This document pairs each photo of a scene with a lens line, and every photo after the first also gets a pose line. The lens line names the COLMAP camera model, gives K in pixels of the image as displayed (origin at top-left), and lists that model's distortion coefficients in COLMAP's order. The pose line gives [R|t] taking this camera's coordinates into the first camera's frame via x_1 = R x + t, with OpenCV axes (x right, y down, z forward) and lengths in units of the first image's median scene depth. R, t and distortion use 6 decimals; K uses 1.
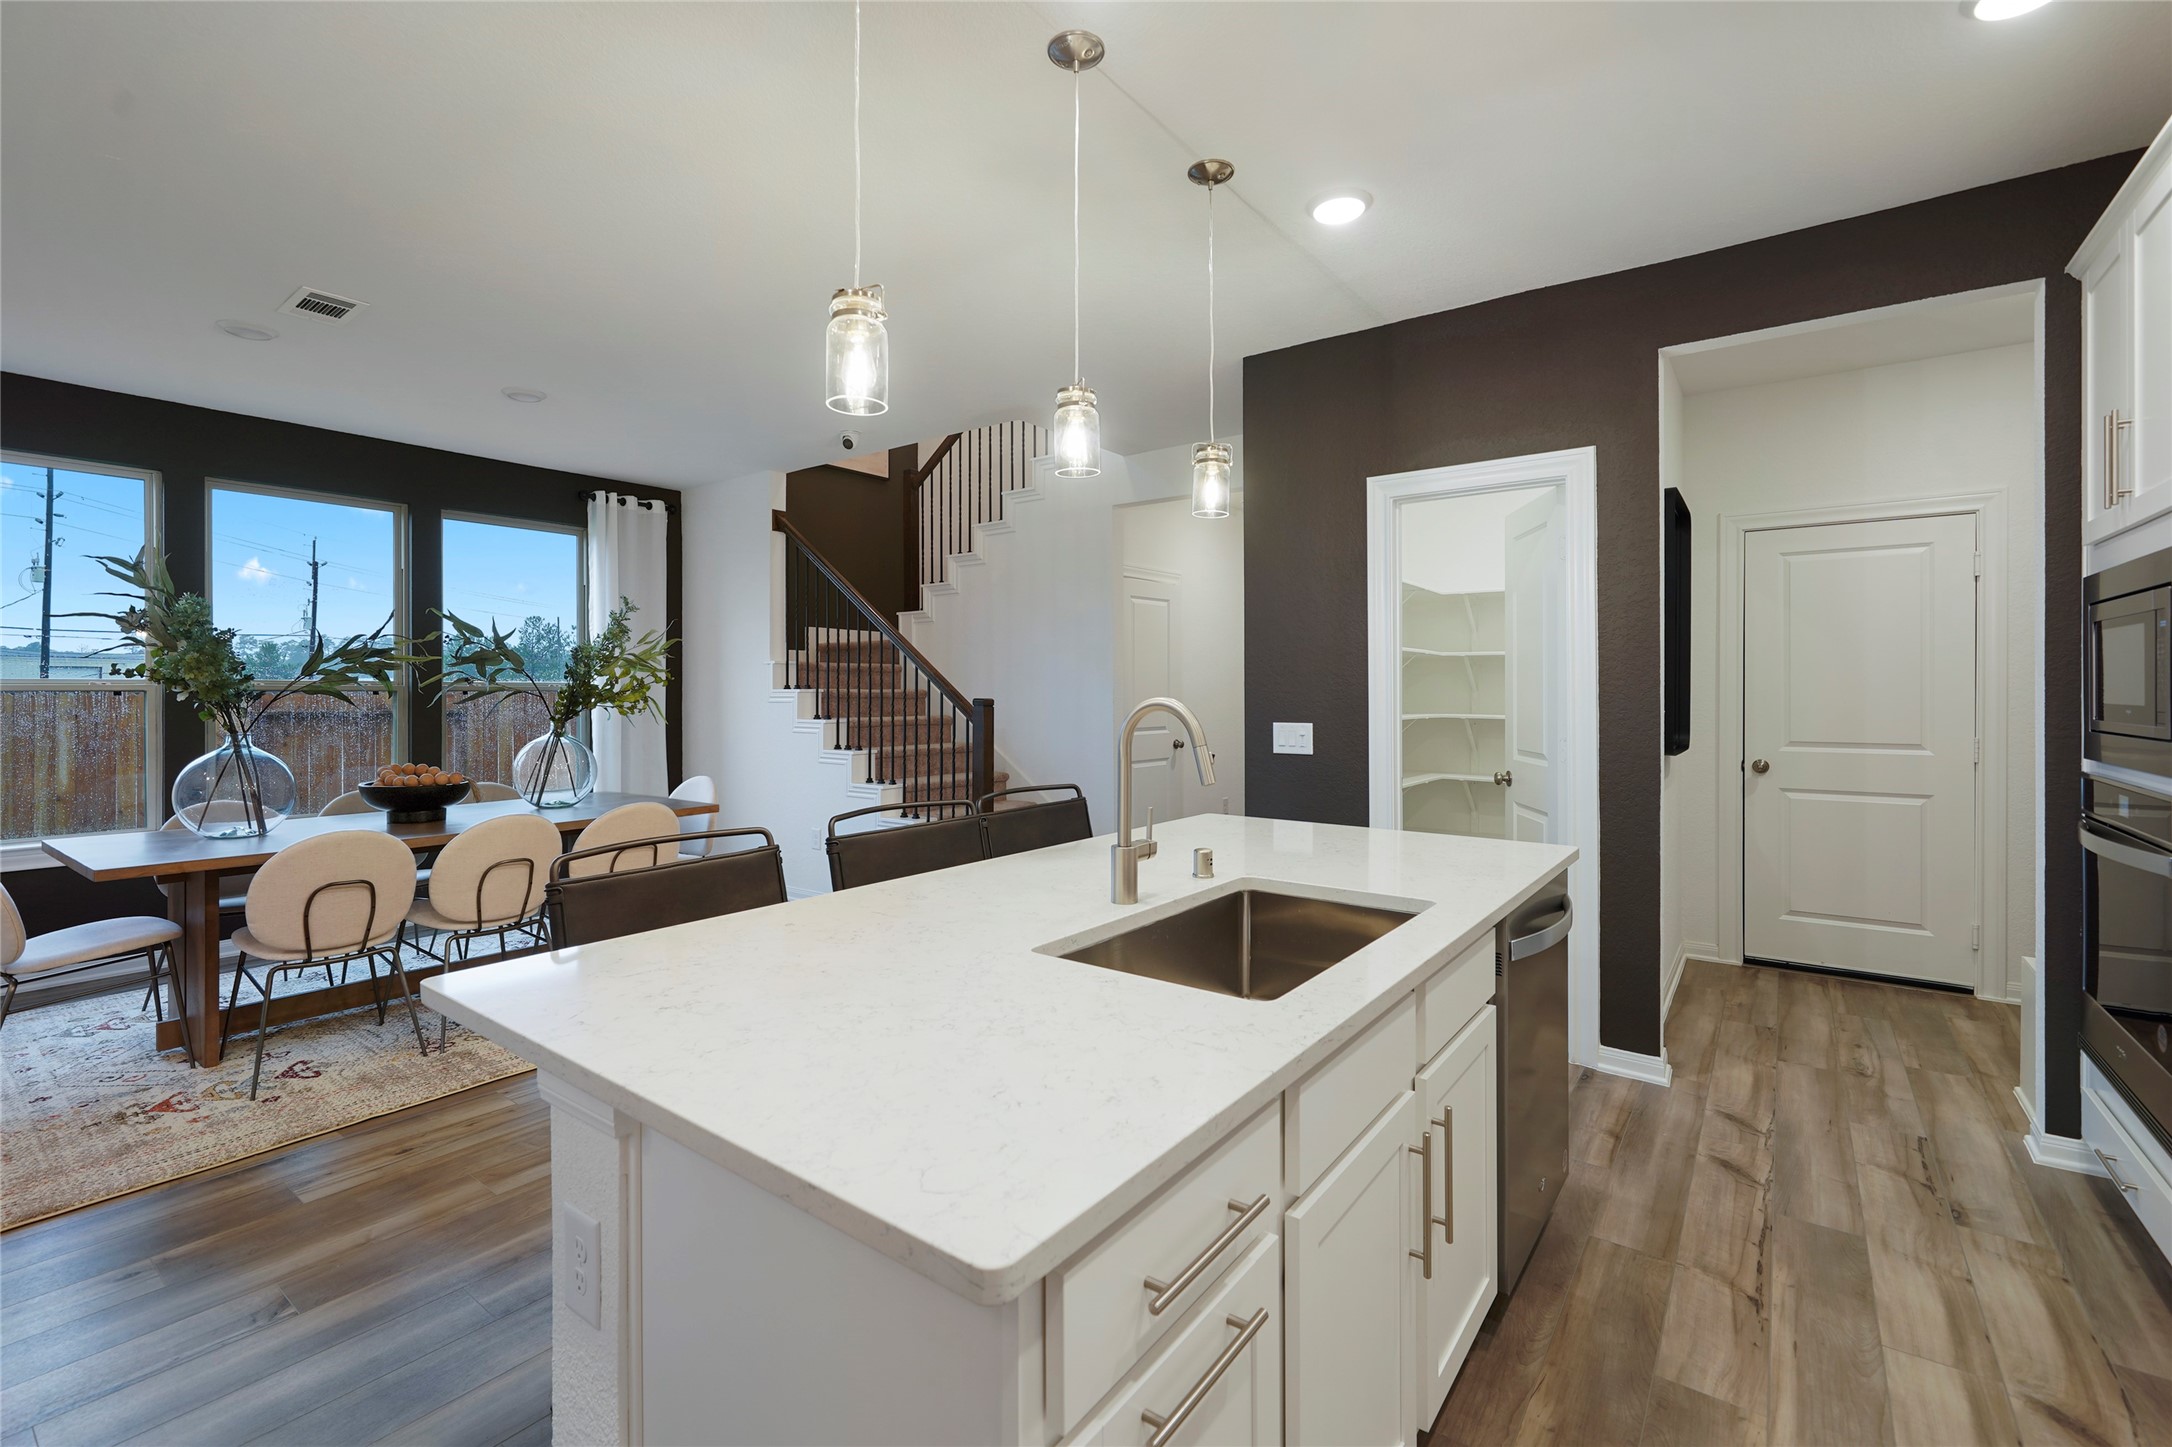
lens RADIAL K [[944.4, 0, 1090.5], [0, 944.4, 689.8], [0, 0, 1]] dist [0.003794, -0.000389]
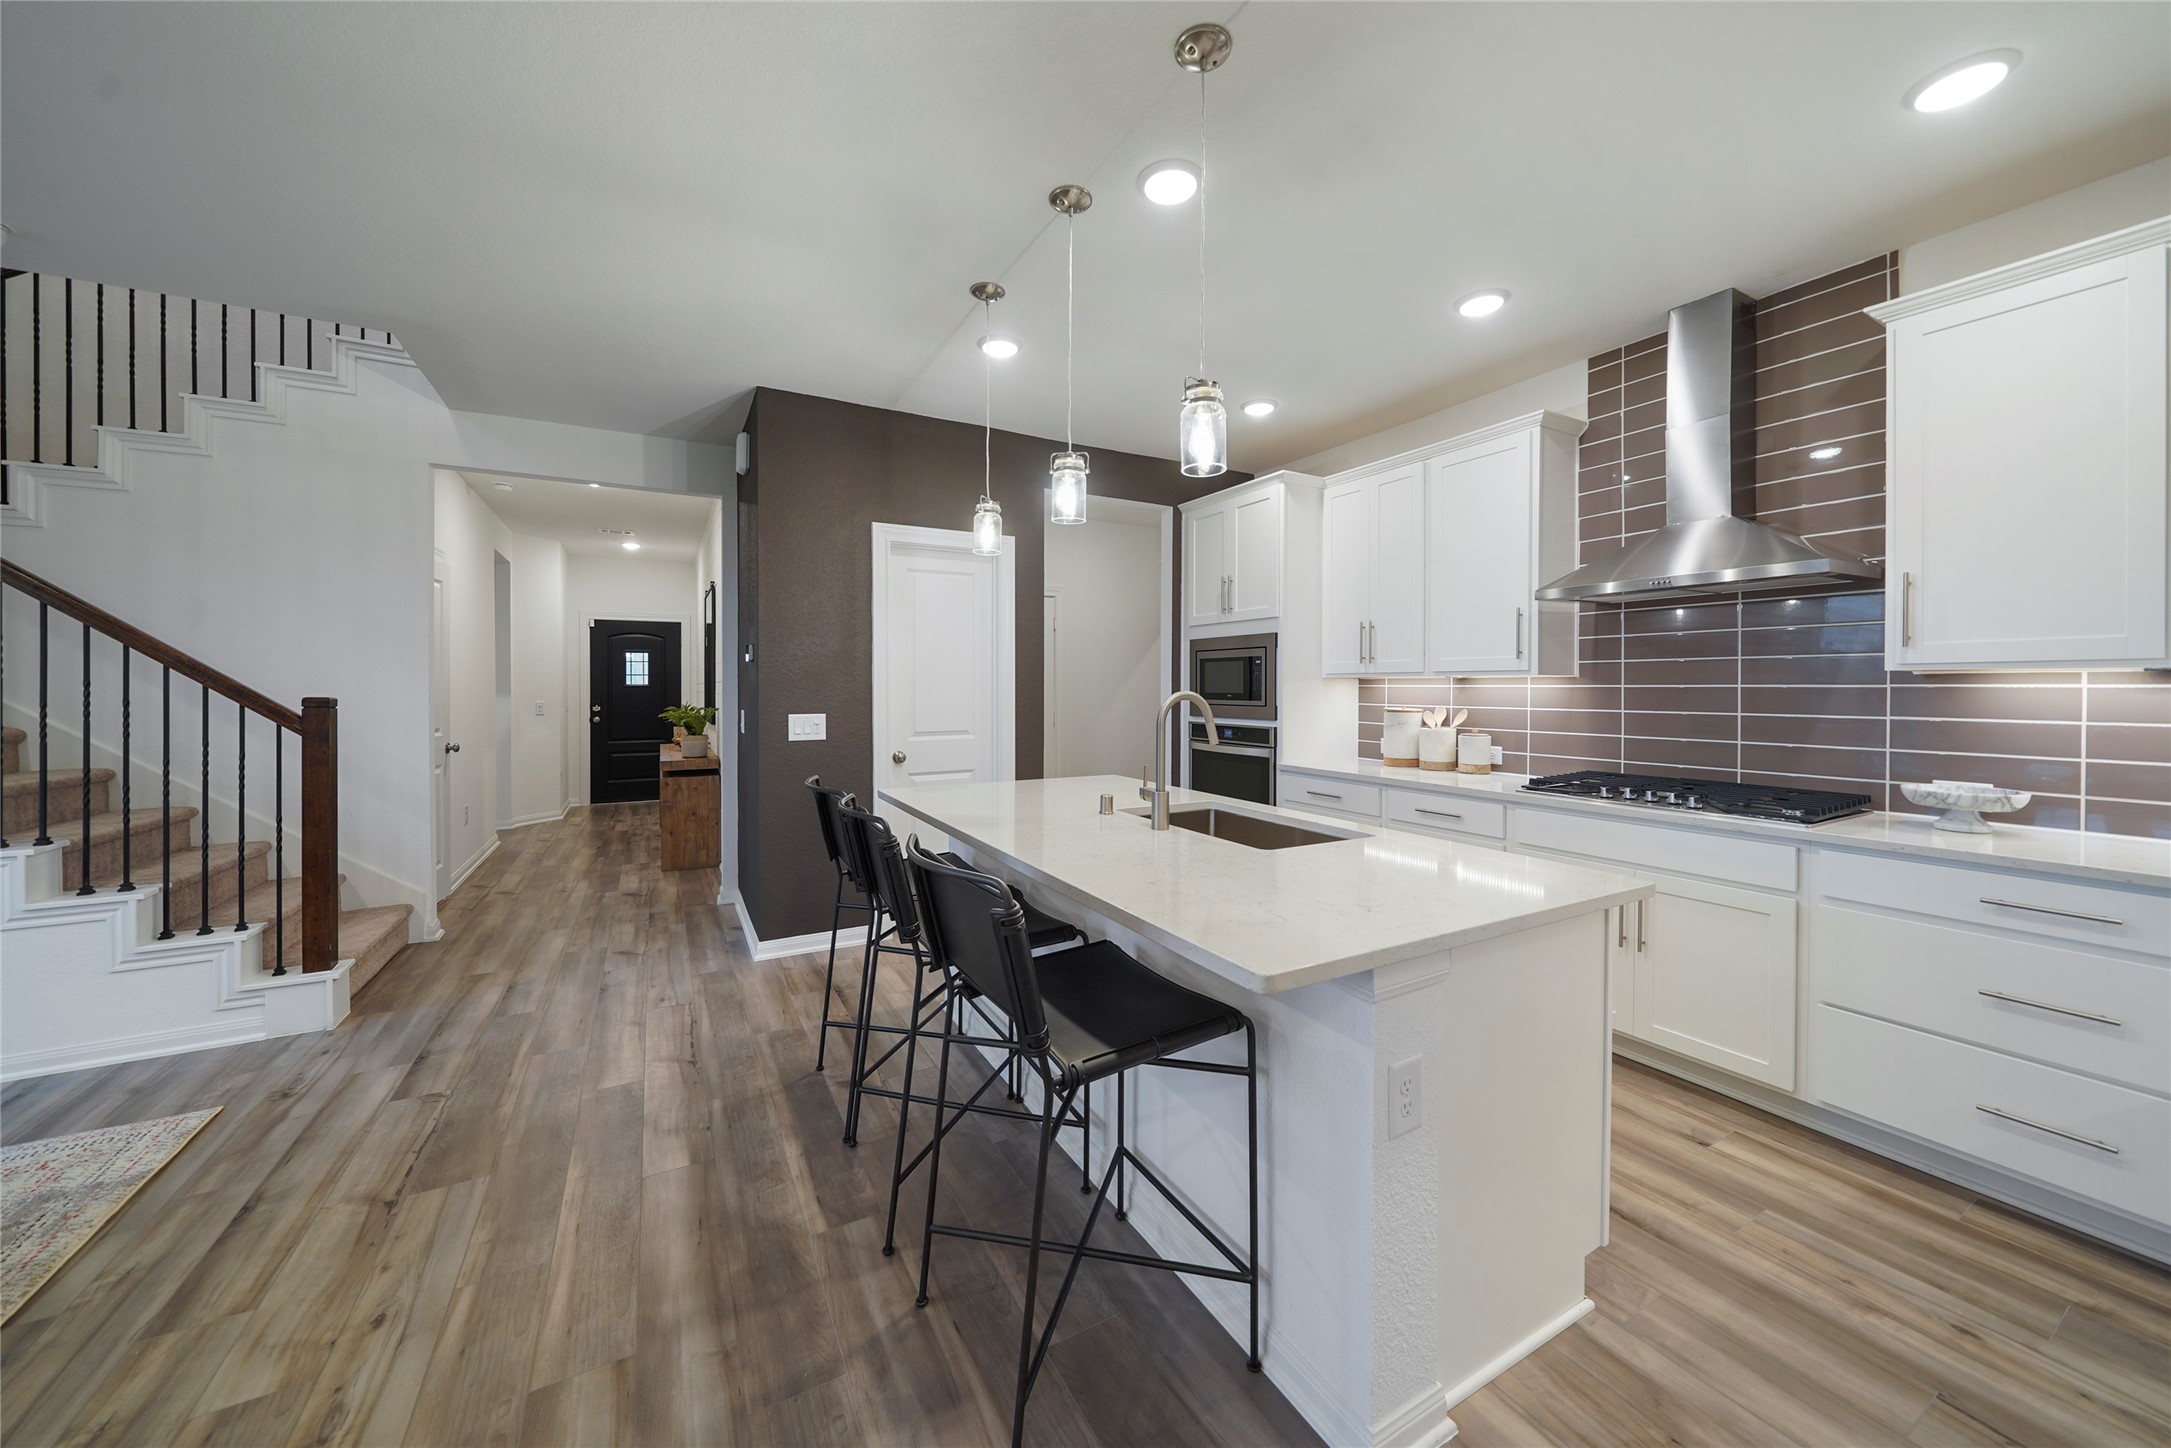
lens RADIAL K [[788.7, 0, 1079.0], [0, 788.7, 692.4], [0, 0, 1]] dist [0.000100, -0.000018]
pose [[0.403219, -0.005282, 0.915088, -0.629015], [-0.003034, 0.999970, 0.007109, -0.000423], [-0.915099, -0.005643, 0.403191, 0.333722]]
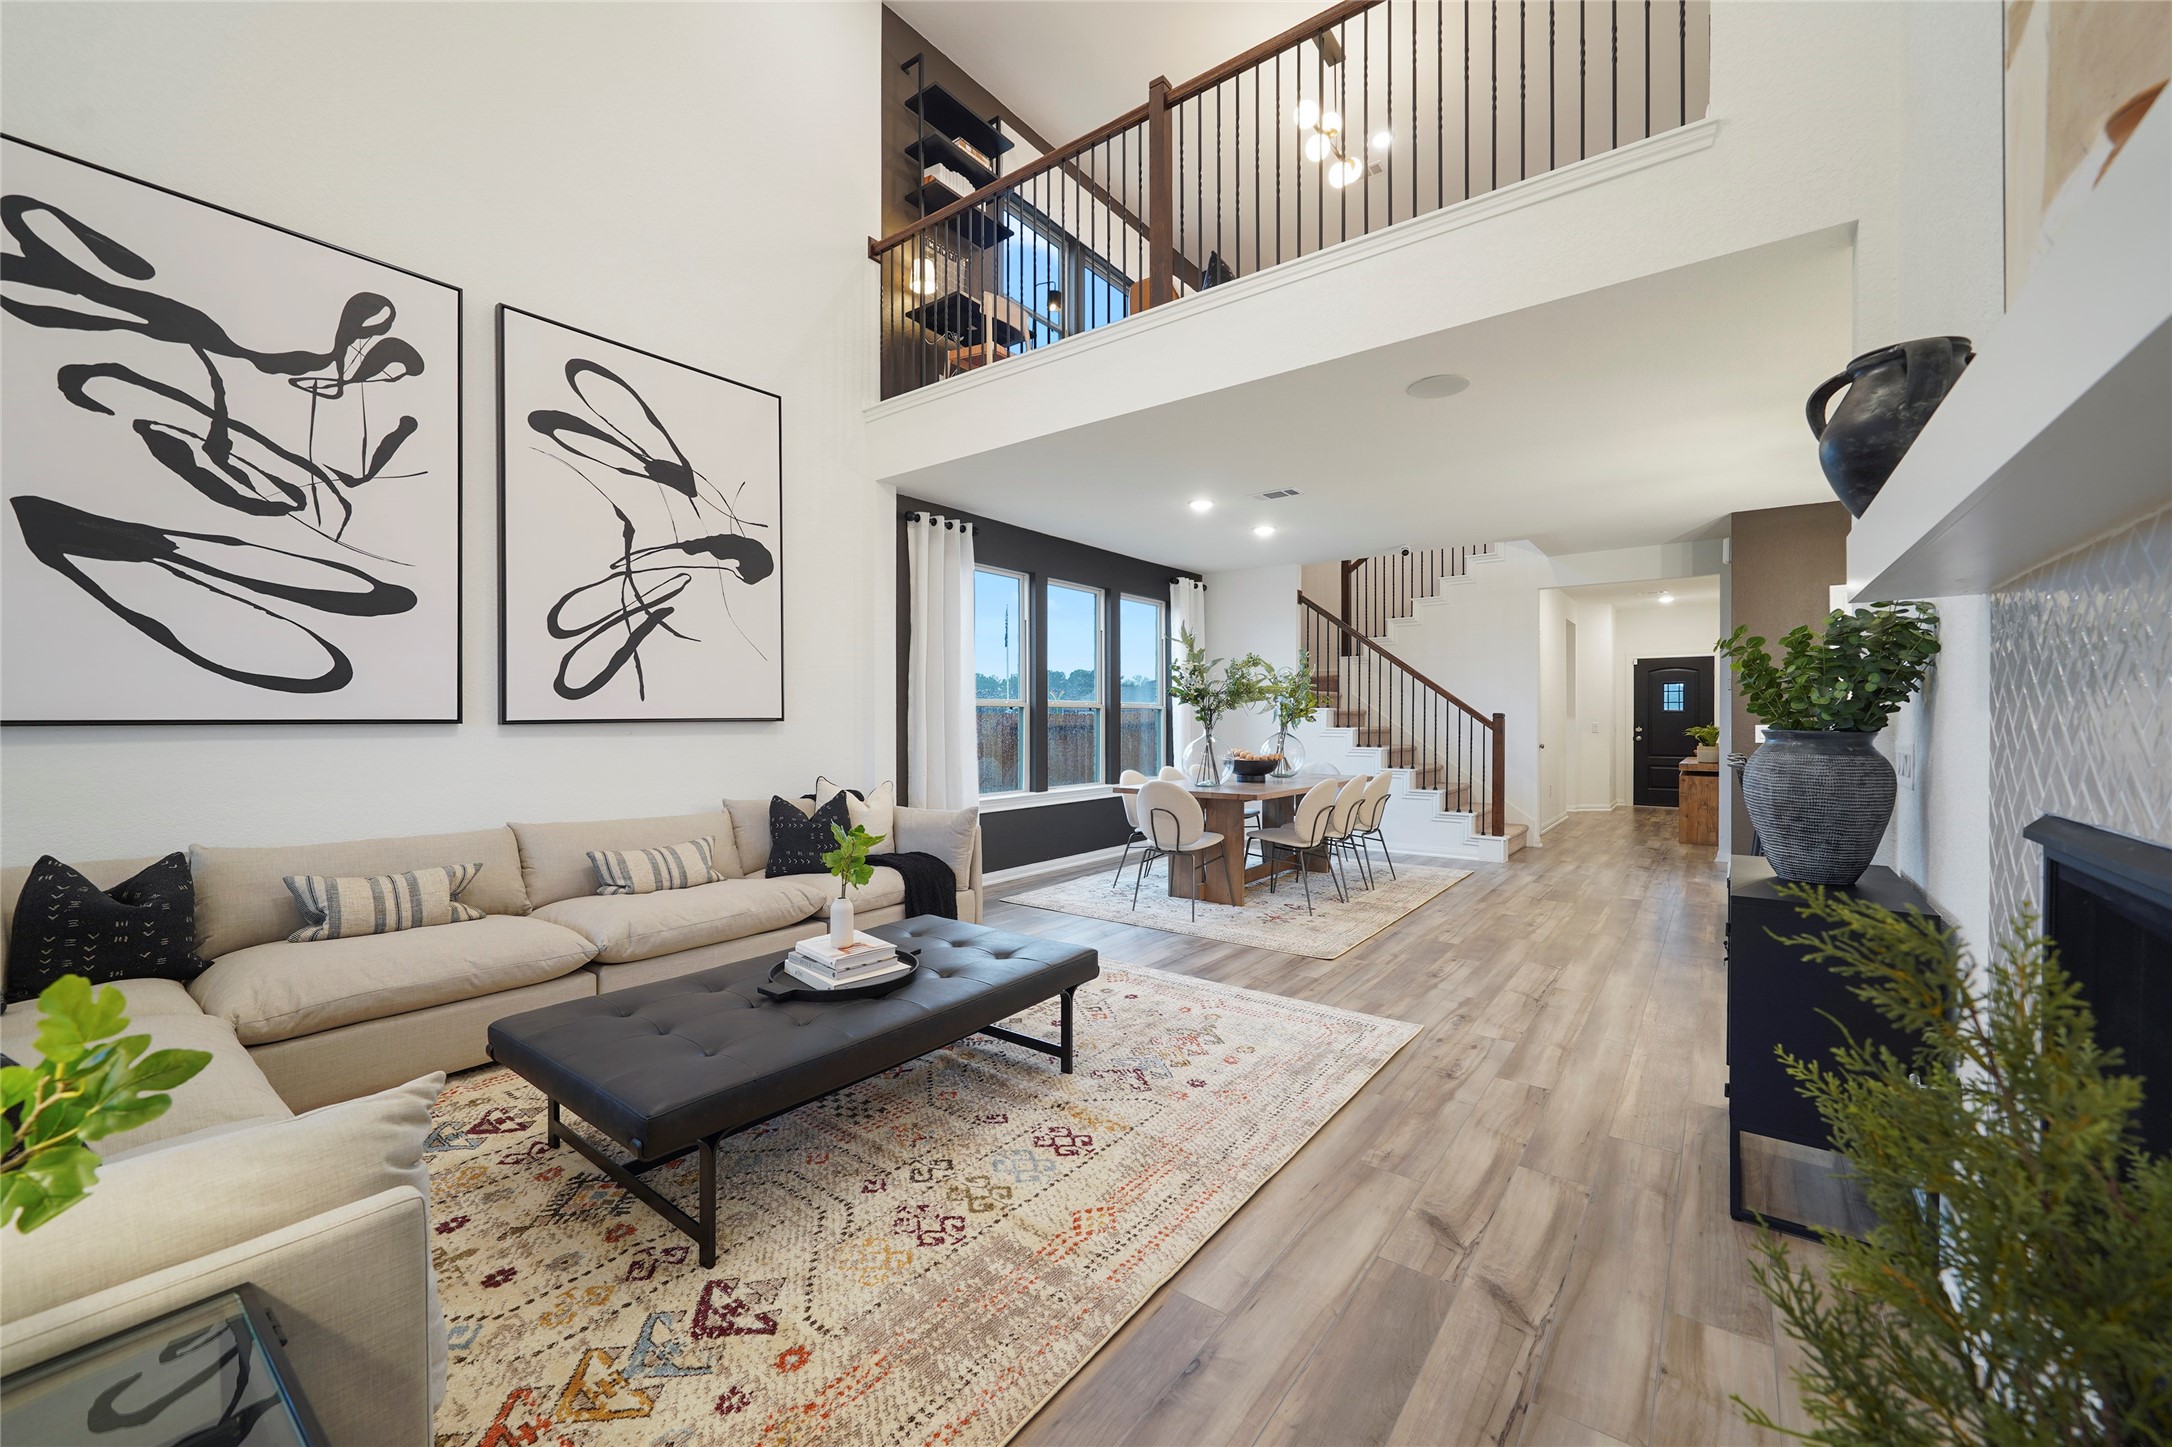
lens RADIAL K [[829.4, 0, 1089.7], [0, 829.4, 721.8], [0, 0, 1]] dist [-0.001877, -0.000014]
pose [[0.999970, 0.000853, 0.007688, -1.192438], [-0.000911, 0.999971, 0.007530, 0.020448], [-0.007682, -0.007537, 0.999942, -0.578298]]
